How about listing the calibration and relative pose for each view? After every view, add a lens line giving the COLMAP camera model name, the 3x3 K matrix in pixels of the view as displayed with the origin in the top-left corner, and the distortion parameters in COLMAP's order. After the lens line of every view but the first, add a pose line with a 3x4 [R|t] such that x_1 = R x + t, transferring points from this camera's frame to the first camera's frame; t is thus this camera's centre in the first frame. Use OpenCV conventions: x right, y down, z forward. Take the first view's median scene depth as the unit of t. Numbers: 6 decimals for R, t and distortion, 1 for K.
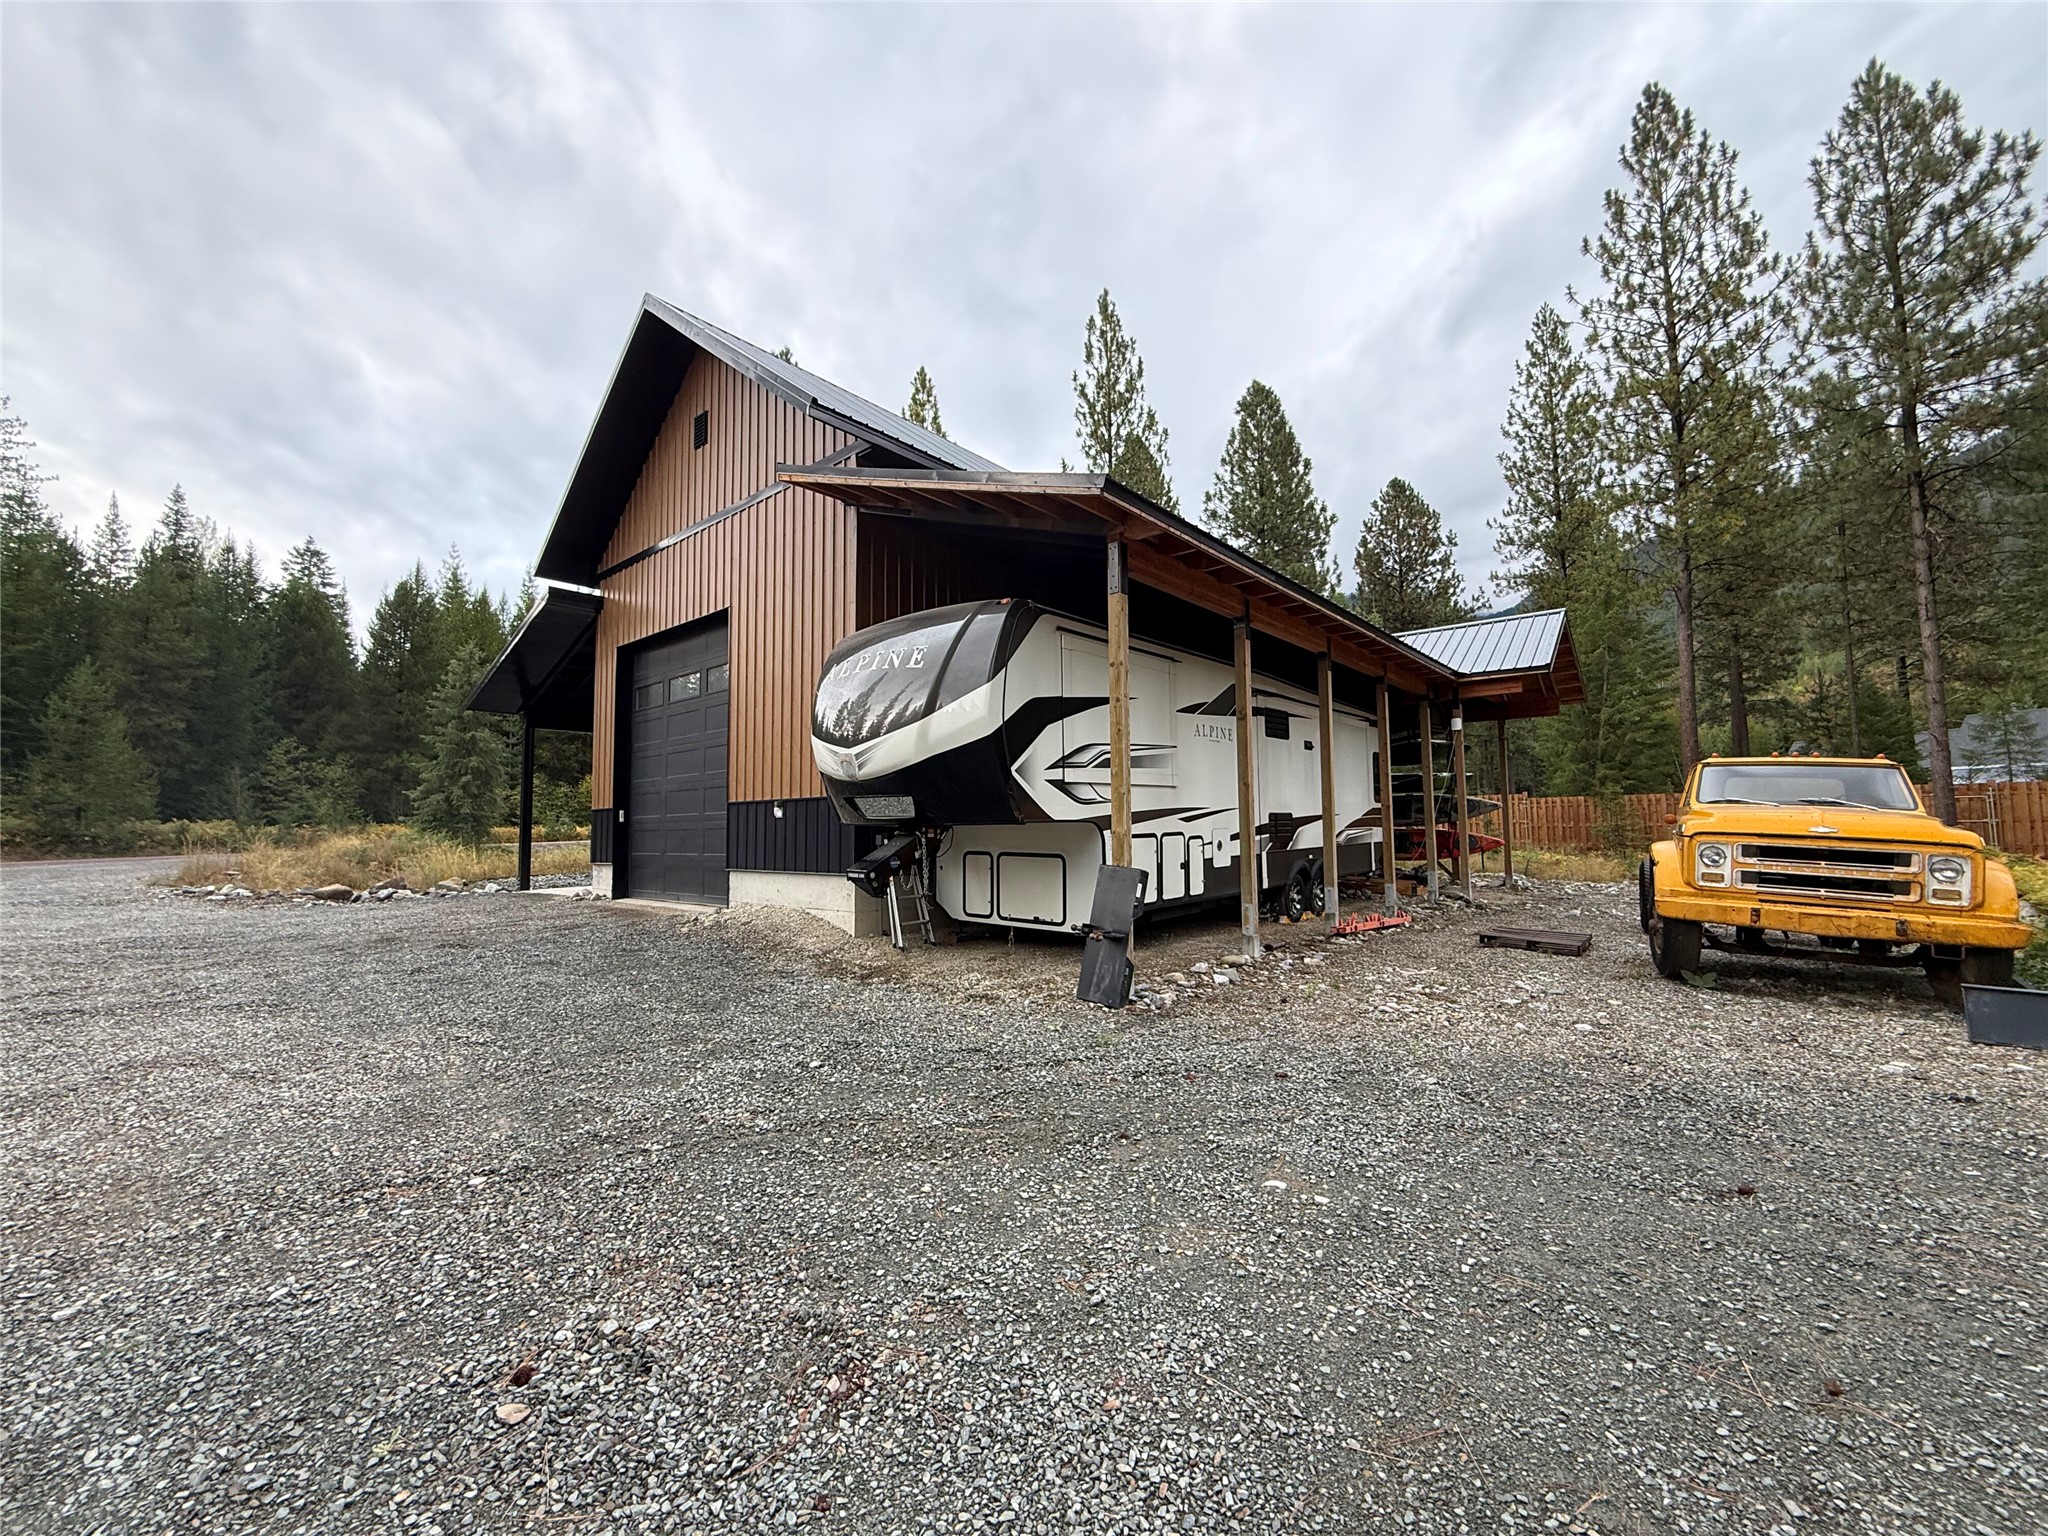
lens RADIAL K [[813.1, 0, 1026.4], [0, 813.1, 765.8], [0, 0, 1]] dist [-0.000893, -0.000403]
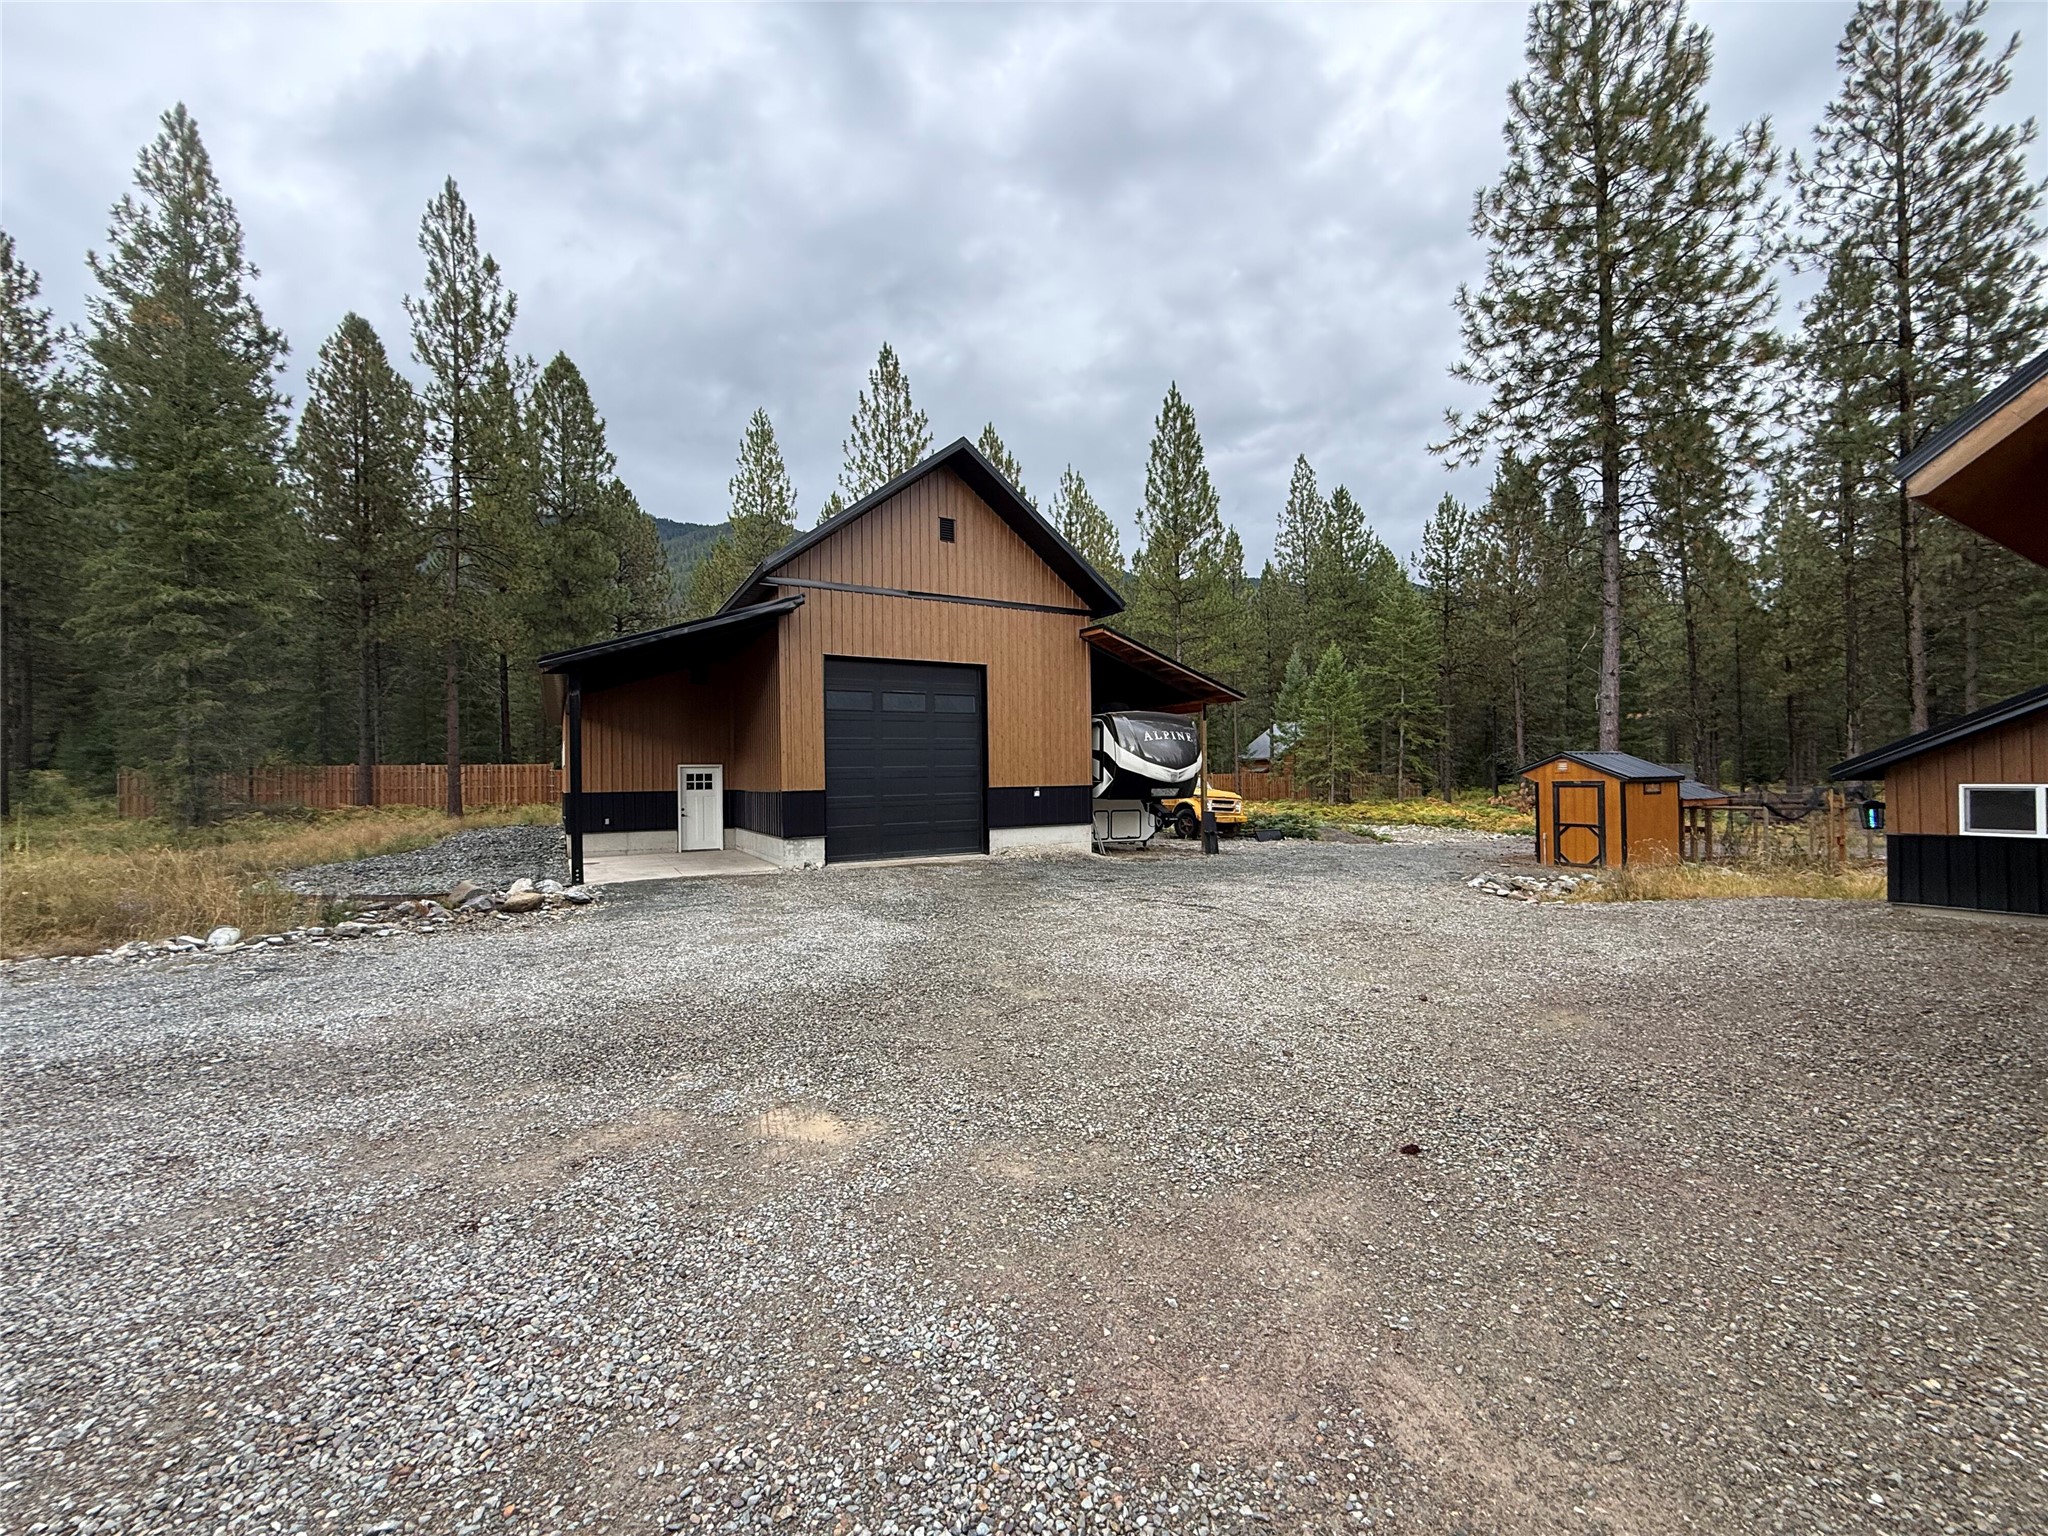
lens RADIAL K [[813.1, 0, 1018.5], [0, 813.1, 776.7], [0, 0, 1]] dist [-0.000893, -0.000403]
pose [[0.433989, 0.000563, 0.900918, -1.801876], [-0.040419, 0.999005, 0.018846, -0.010368], [-0.900011, -0.044594, 0.433580, 0.251947]]
